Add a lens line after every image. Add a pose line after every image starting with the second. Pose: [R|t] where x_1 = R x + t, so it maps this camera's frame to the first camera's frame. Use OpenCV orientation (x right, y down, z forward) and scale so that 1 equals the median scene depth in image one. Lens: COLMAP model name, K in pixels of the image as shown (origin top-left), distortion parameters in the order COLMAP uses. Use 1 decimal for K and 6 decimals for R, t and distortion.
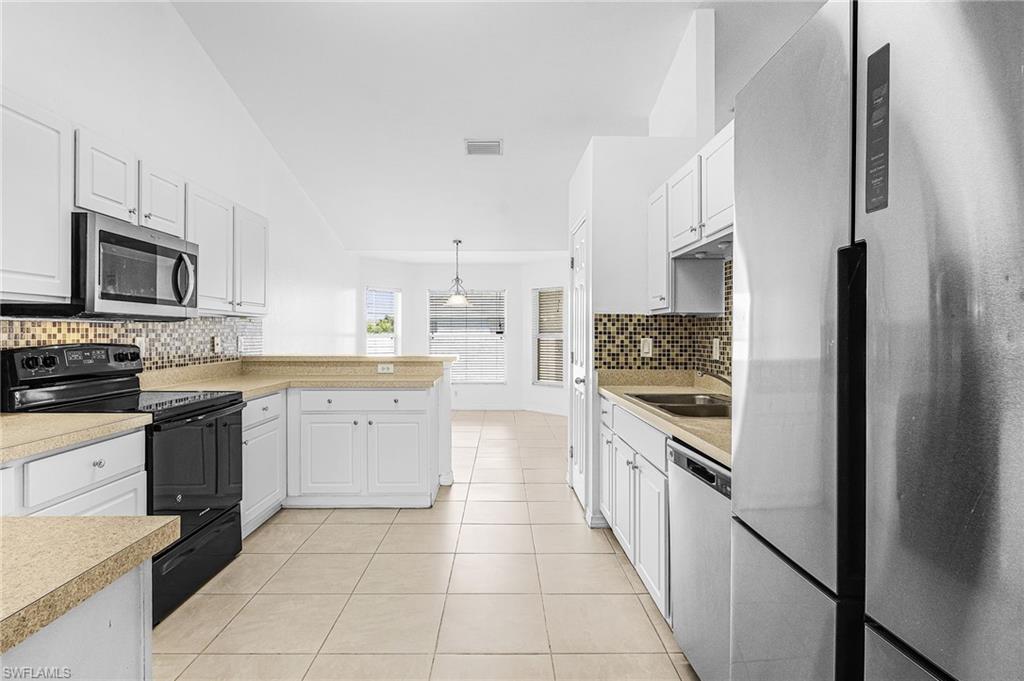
lens RADIAL K [[471.6, 0, 512.0], [0, 471.6, 340.5], [0, 0, 1]] dist [-0.000466, 0.000125]
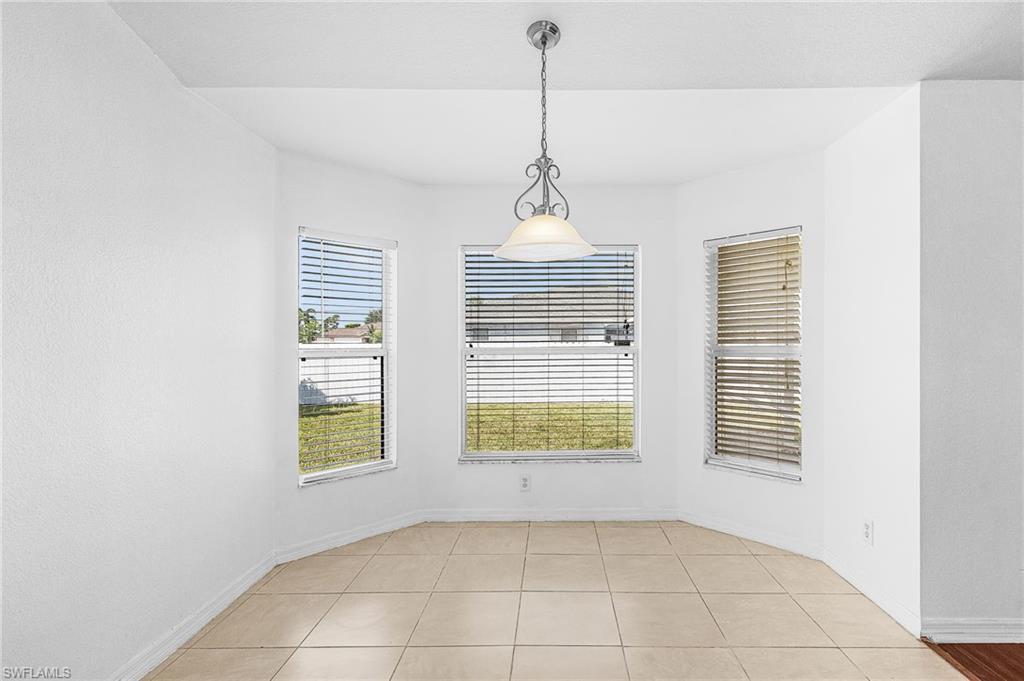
lens RADIAL K [[471.6, 0, 512.0], [0, 471.6, 340.5], [0, 0, 1]] dist [-0.000466, 0.000125]
pose [[0.993056, -0.003508, -0.117594, -0.081627], [0.000389, 0.999648, -0.026537, -0.007509], [0.117646, 0.026307, 0.992707, 0.569490]]
